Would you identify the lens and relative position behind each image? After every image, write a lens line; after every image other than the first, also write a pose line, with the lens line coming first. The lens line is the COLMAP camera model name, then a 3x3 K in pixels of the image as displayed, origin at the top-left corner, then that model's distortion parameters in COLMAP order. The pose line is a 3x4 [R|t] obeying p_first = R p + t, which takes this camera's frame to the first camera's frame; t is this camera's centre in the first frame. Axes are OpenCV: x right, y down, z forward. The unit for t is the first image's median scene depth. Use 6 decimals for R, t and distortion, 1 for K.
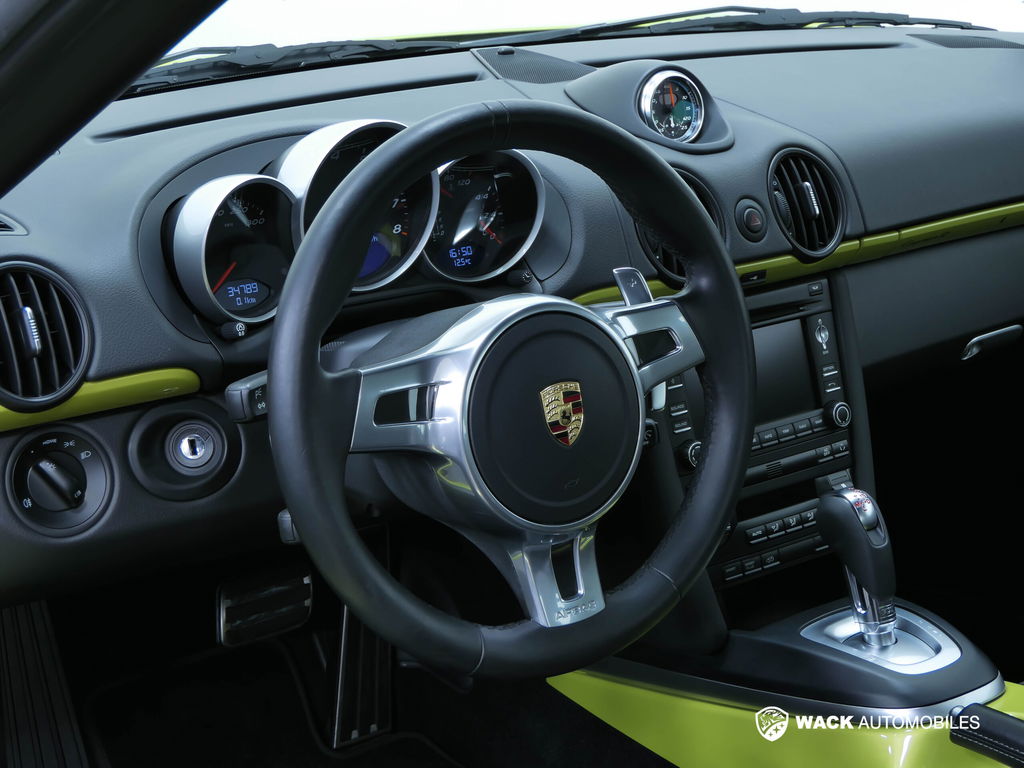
lens RADIAL K [[1815.1, 0, 512.0], [0, 1815.1, 384.0], [0, 0, 1]] dist [-0.011471, -0.046795]
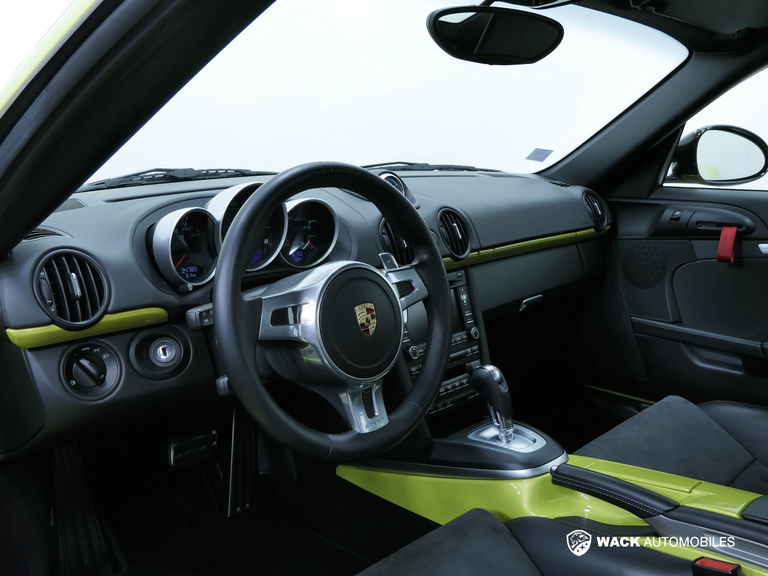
lens RADIAL K [[737.9, 0, 384.0], [0, 737.9, 288.0], [0, 0, 1]] dist [0.002296, 0.001536]
pose [[0.987411, -0.031713, 0.154965, -0.067080], [0.048053, 0.993535, -0.102859, 0.058734], [-0.150701, 0.109010, 0.982551, 0.203693]]
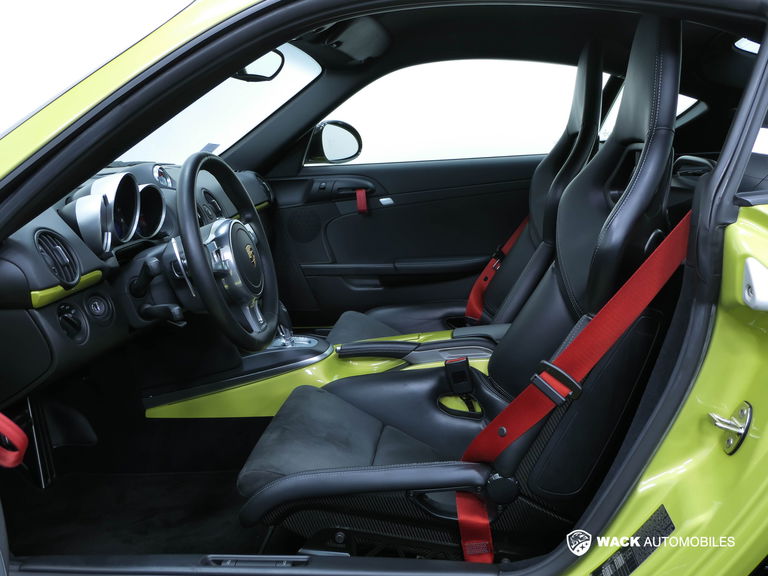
lens RADIAL K [[737.9, 0, 384.0], [0, 737.9, 288.0], [0, 0, 1]] dist [0.002296, 0.001536]
pose [[0.685749, -0.183563, 0.704310, -0.582757], [0.262548, 0.964910, -0.004147, 0.112295], [-0.678834, 0.187760, 0.709880, 0.048509]]
